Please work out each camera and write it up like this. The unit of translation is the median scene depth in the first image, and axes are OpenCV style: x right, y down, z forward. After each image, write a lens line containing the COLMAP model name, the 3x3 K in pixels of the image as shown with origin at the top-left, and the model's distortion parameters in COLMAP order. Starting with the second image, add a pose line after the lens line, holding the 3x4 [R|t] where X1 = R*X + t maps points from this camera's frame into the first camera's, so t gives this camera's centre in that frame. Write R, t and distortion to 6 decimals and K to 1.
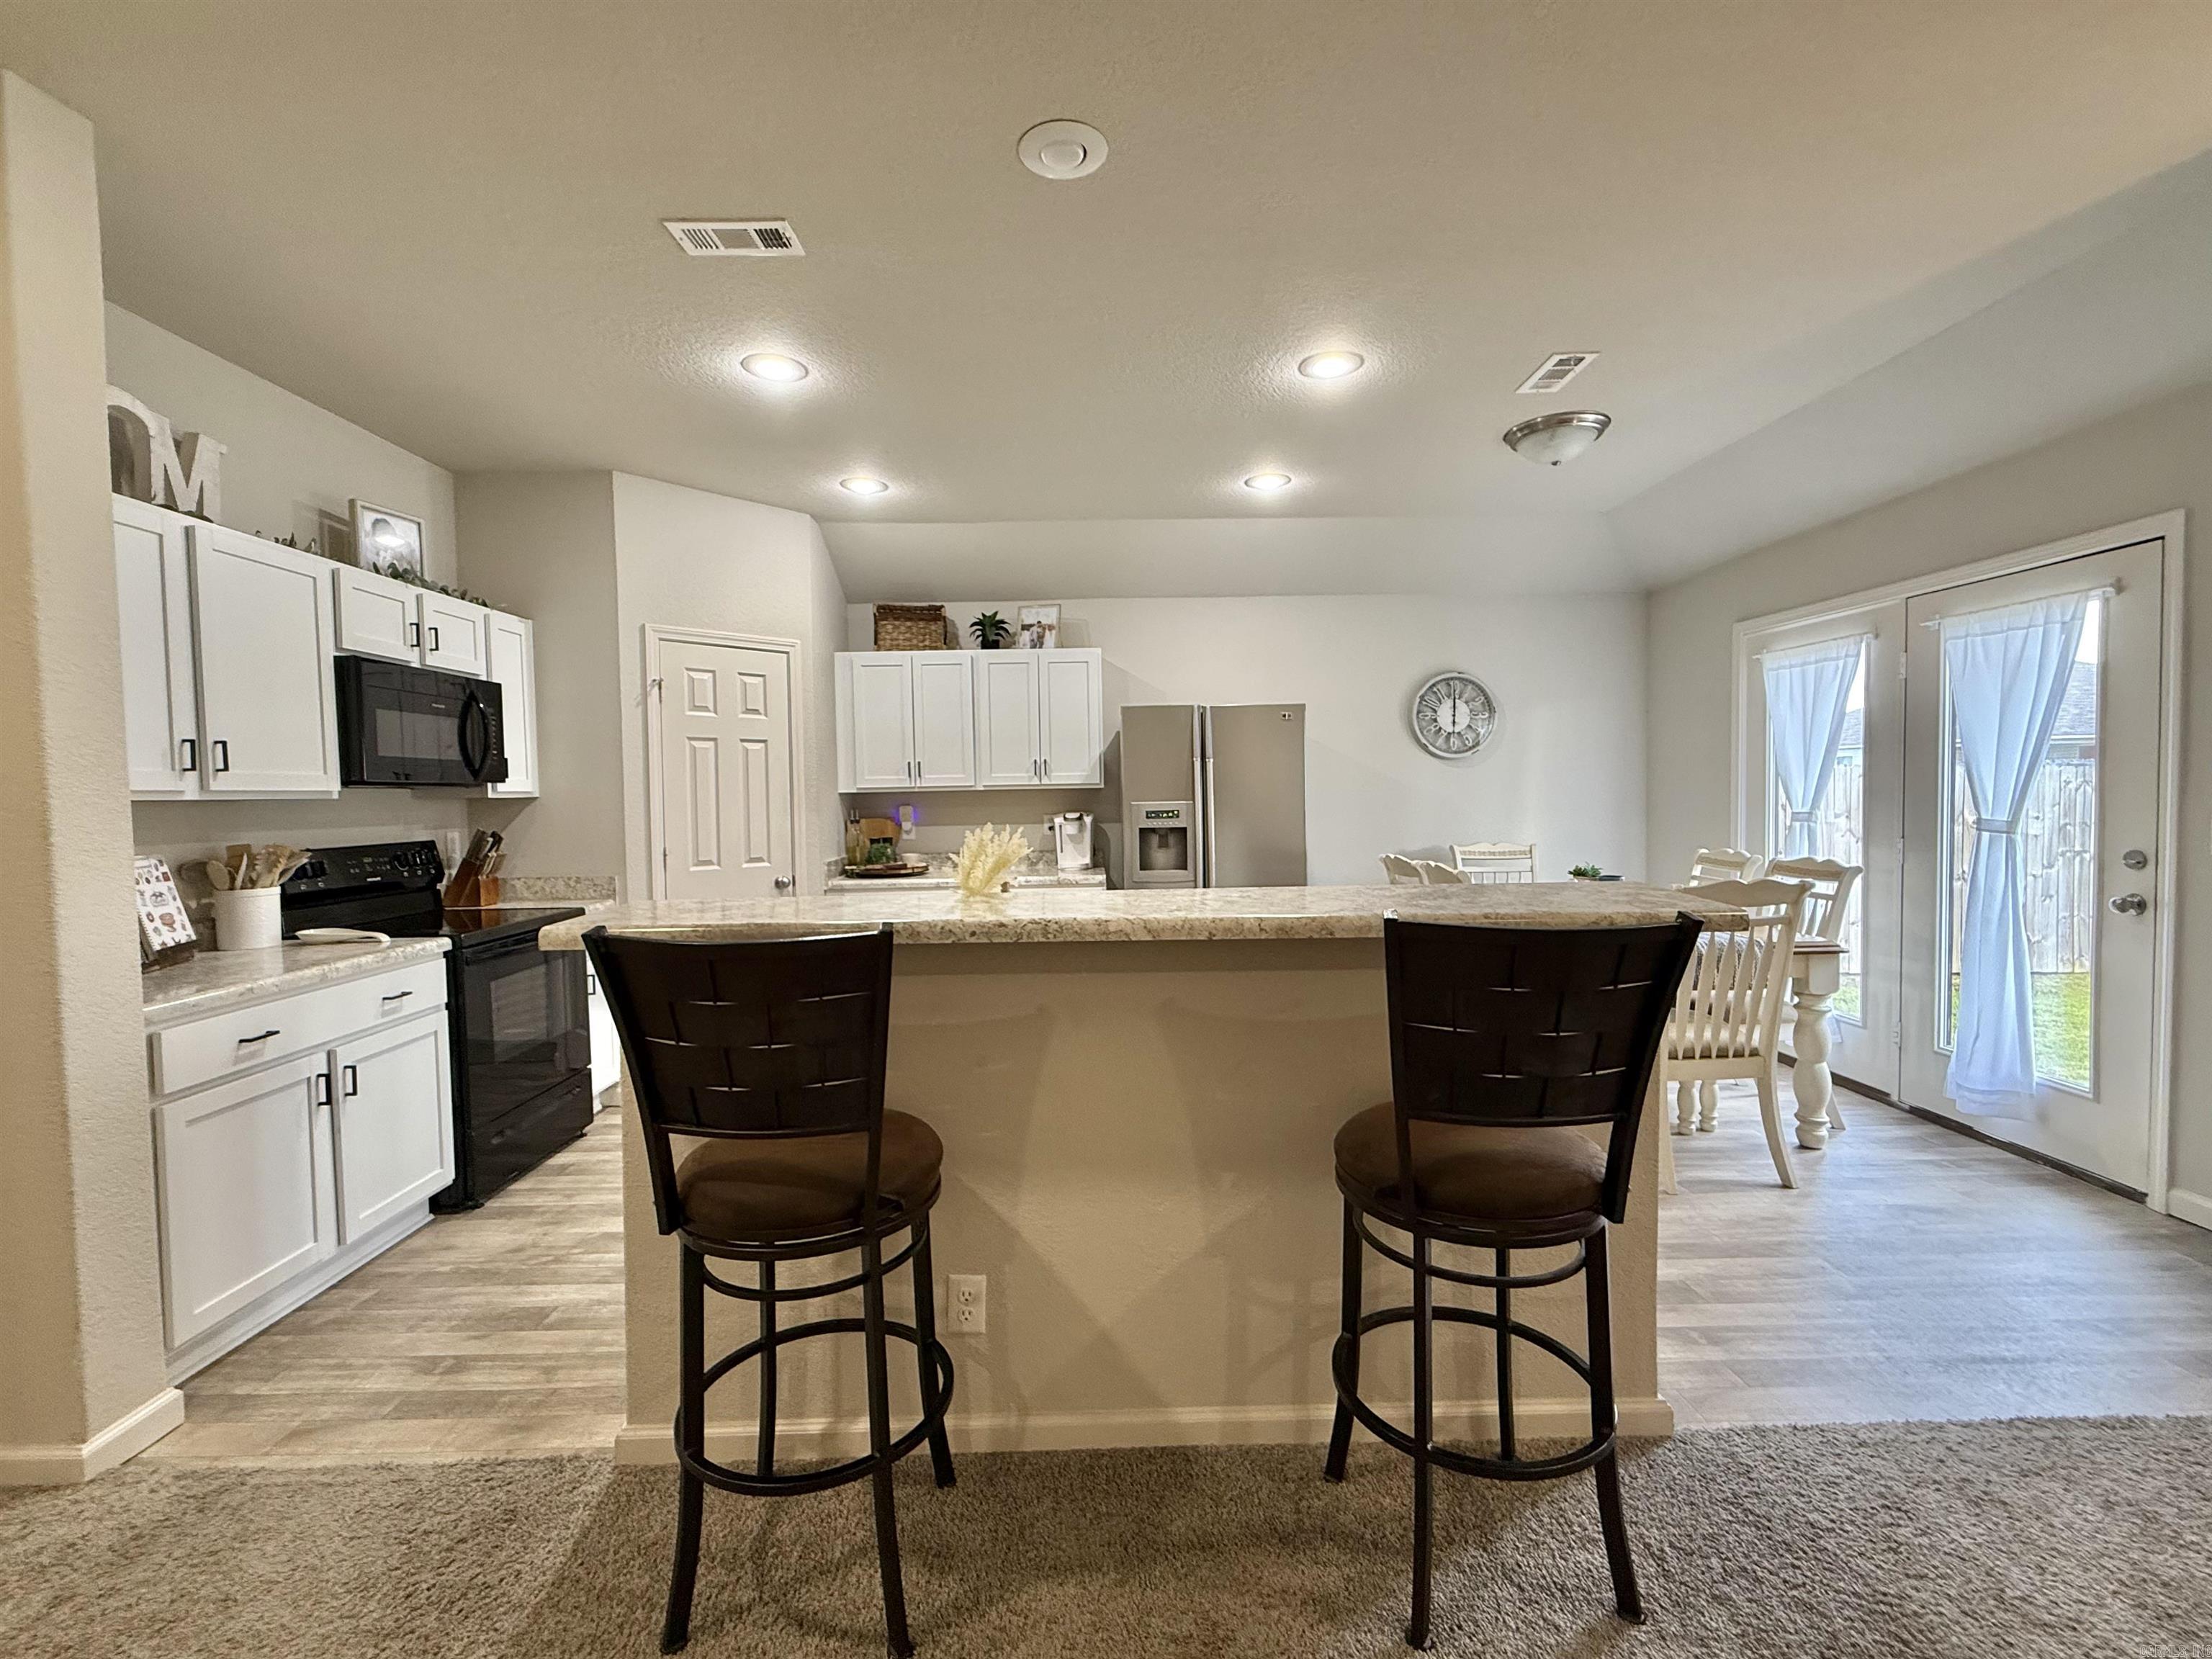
lens RADIAL K [[949.6, 0, 1103.5], [0, 949.6, 828.2], [0, 0, 1]] dist [-0.002322, -0.000272]
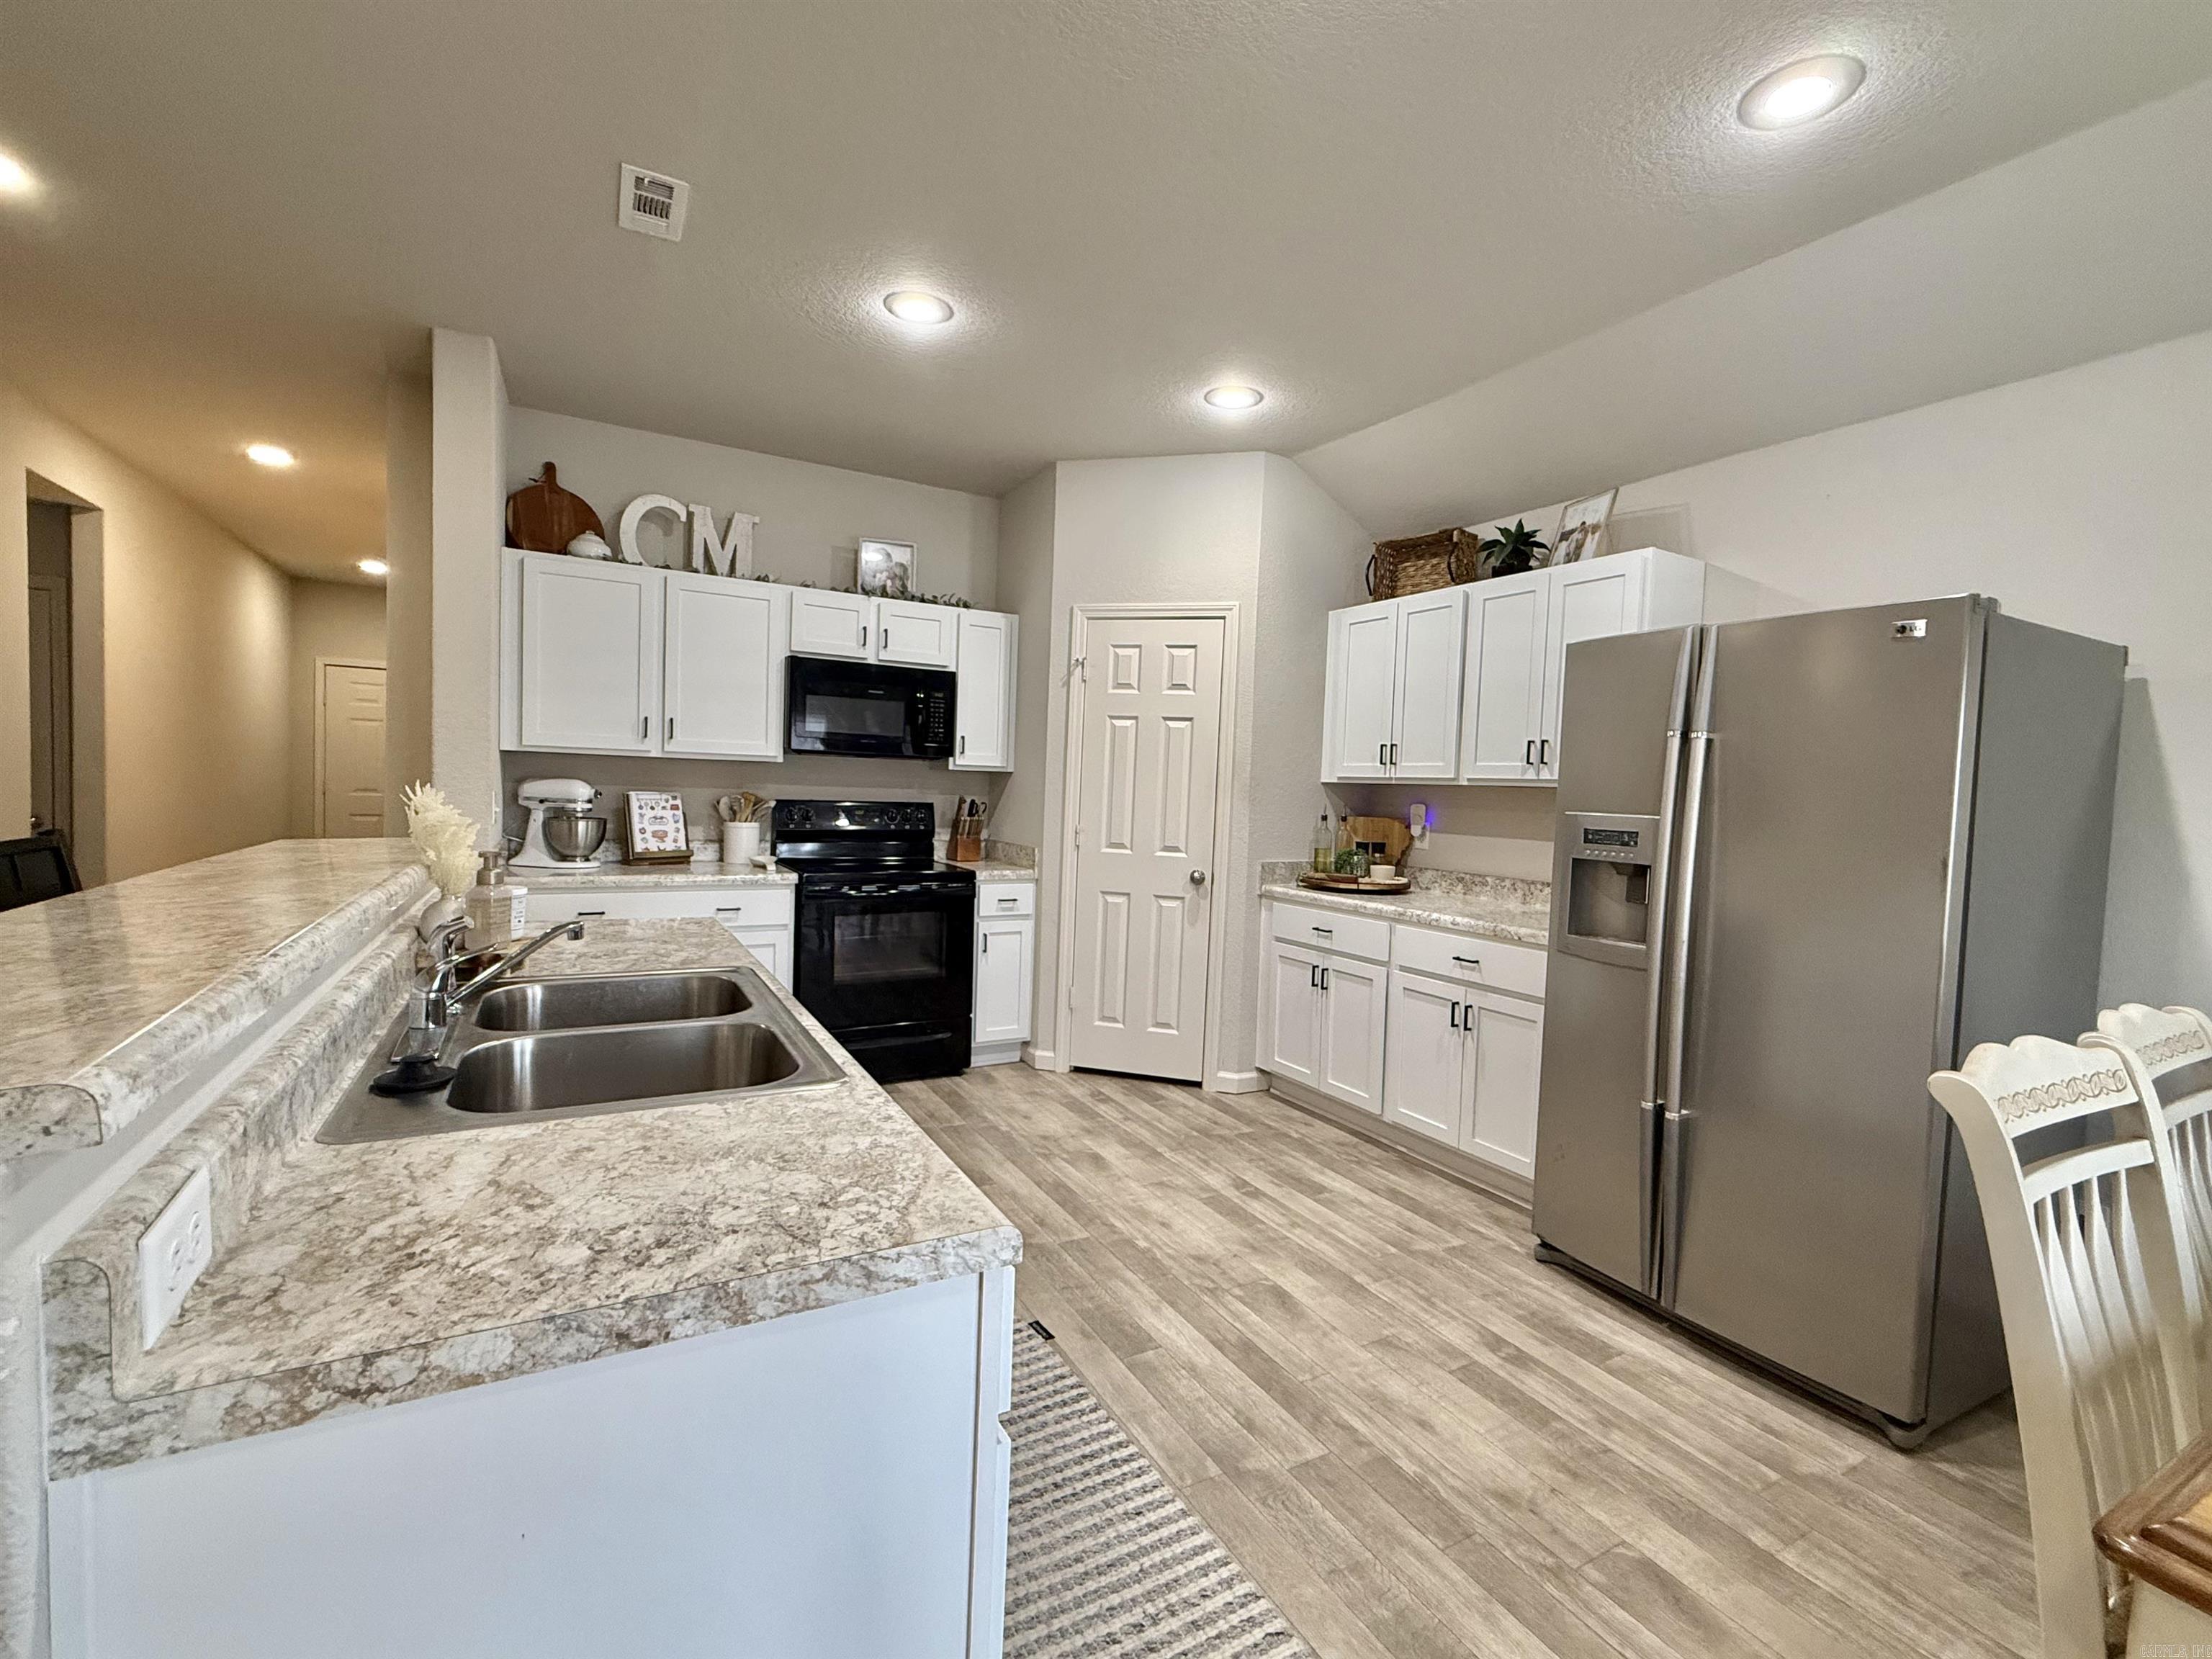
lens RADIAL K [[953.9, 0, 1101.7], [0, 953.9, 828.6], [0, 0, 1]] dist [-0.001194, 0.000527]
pose [[0.478082, 0.075383, -0.875074, 0.532797], [-0.077970, 0.996019, 0.043204, -0.027018], [0.874848, 0.047574, 0.482056, 0.650268]]
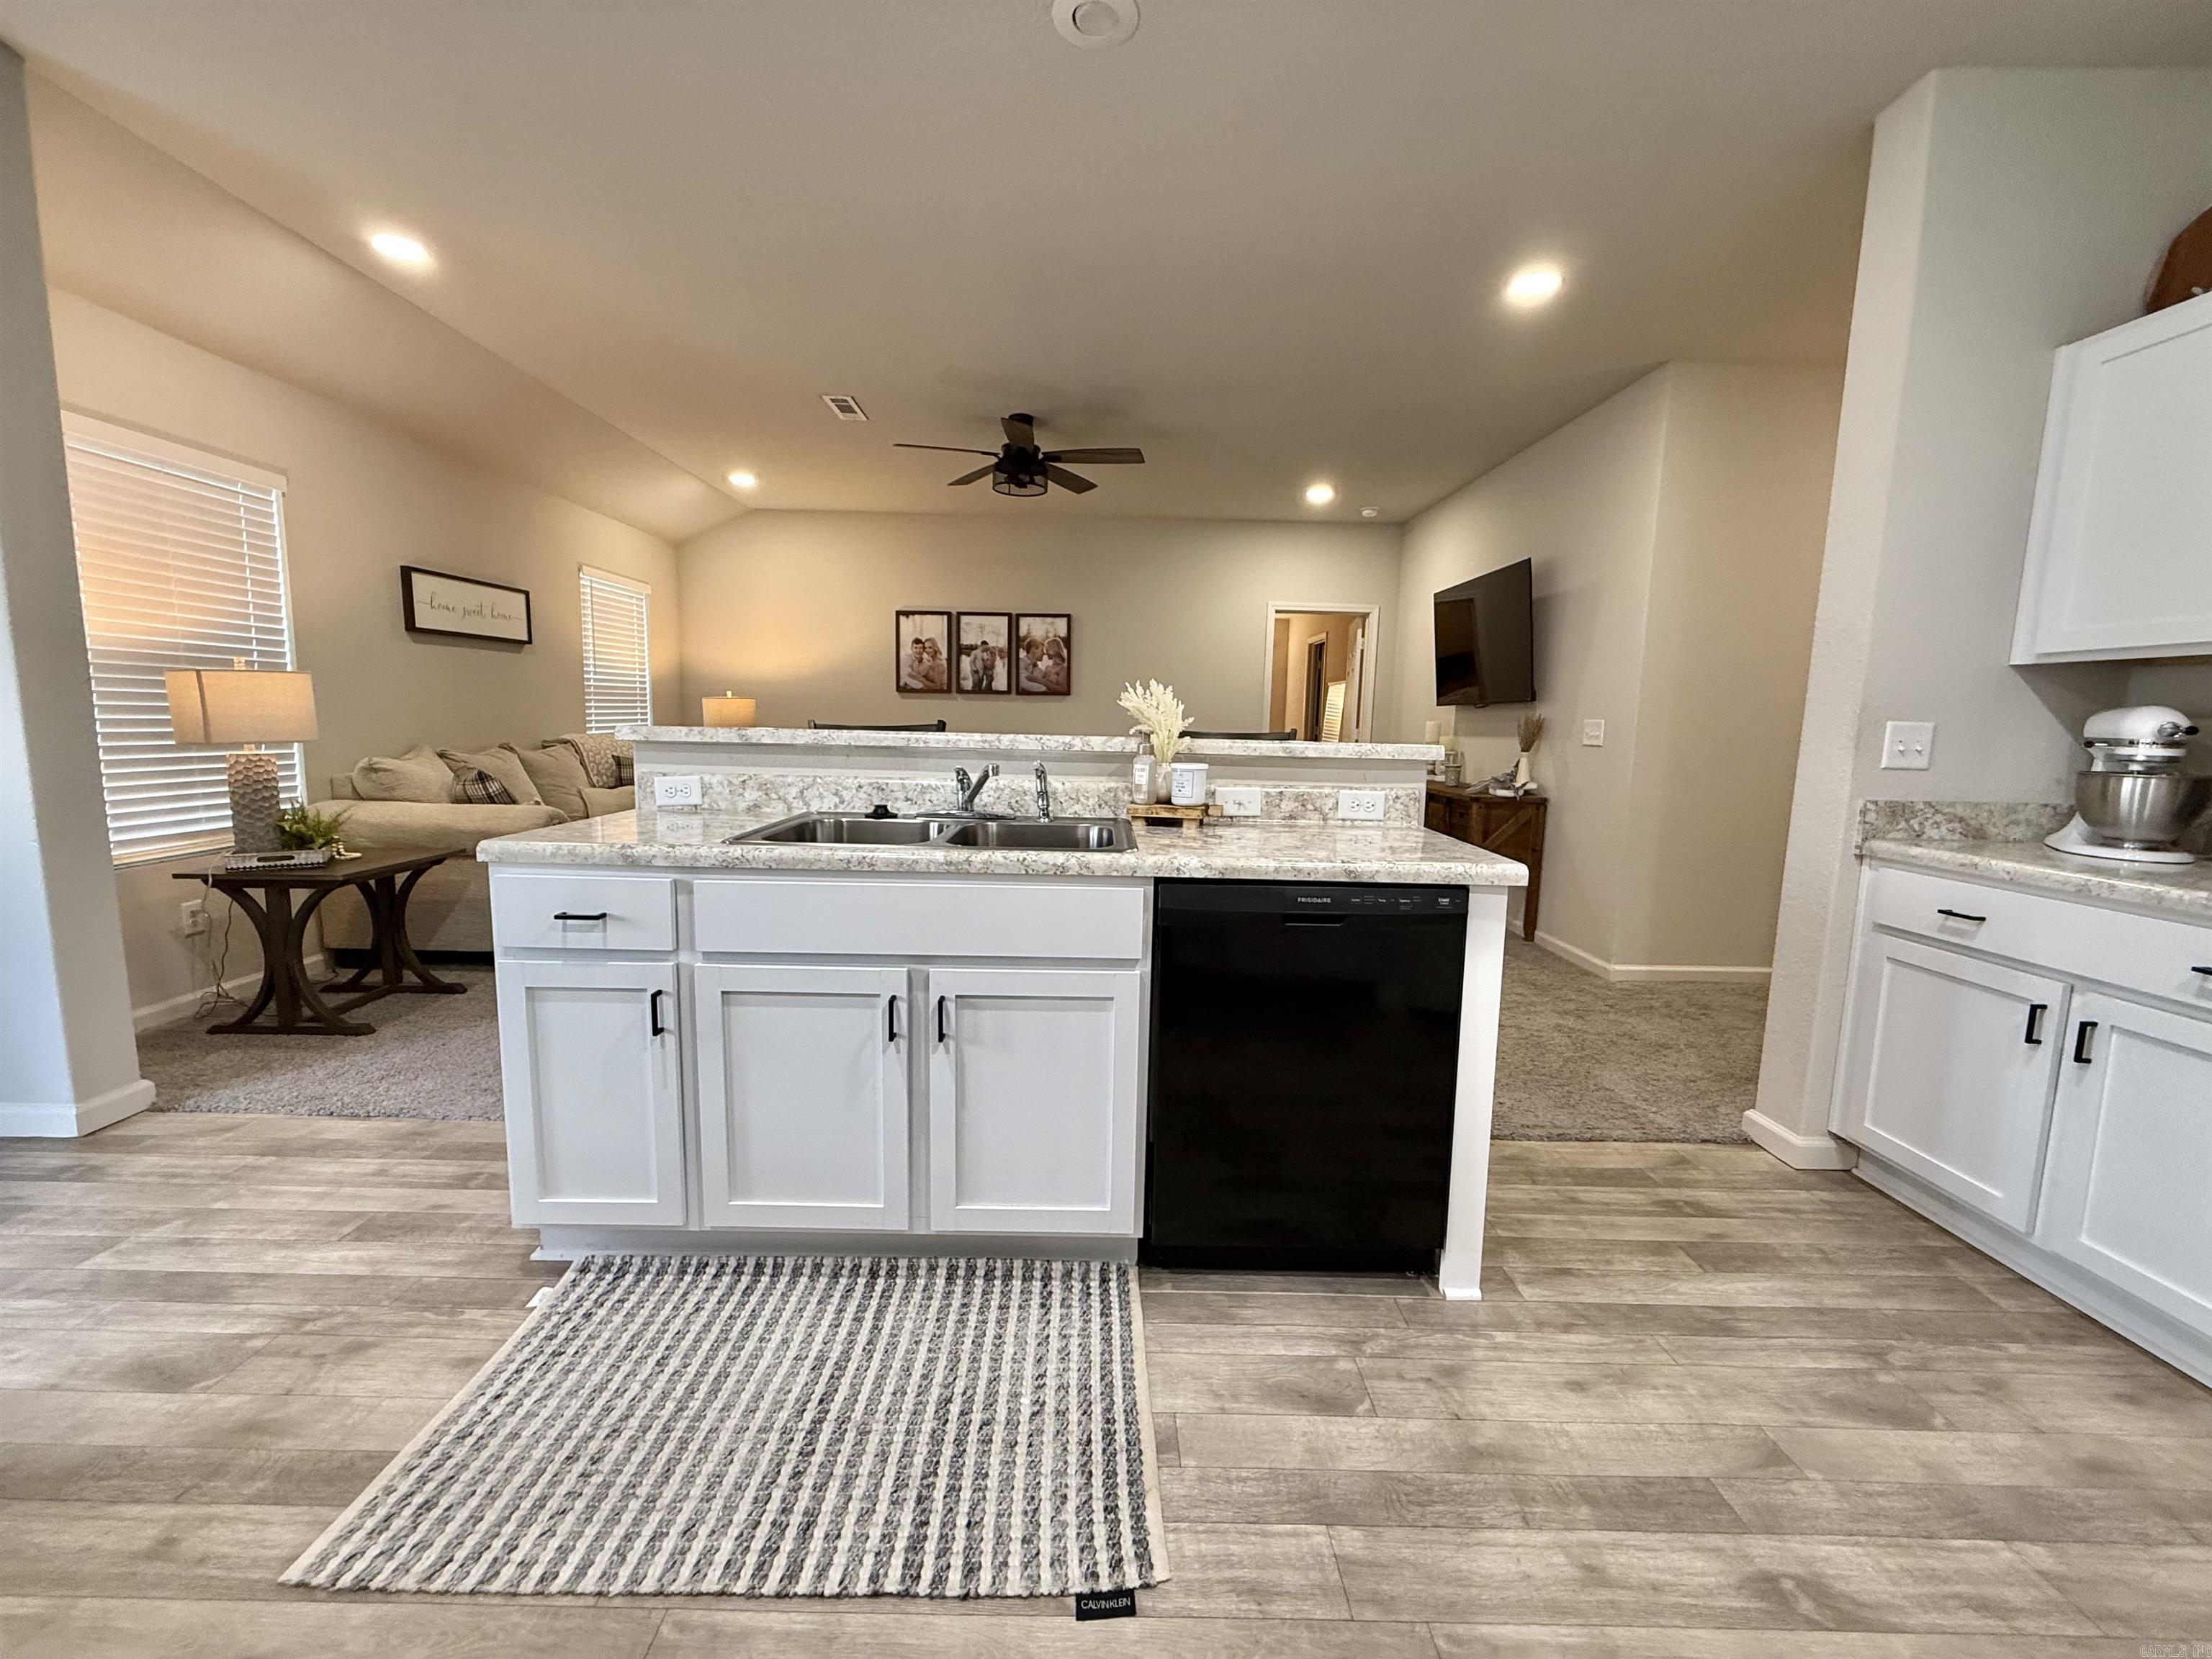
lens RADIAL K [[882.3, 0, 1099.5], [0, 882.3, 828.1], [0, 0, 1]] dist [0.000732, -0.000566]
pose [[-0.999965, -0.006006, 0.005778, -0.034536], [-0.005003, 0.987067, 0.160230, 0.001146], [-0.006666, 0.160196, -0.987063, 1.233747]]
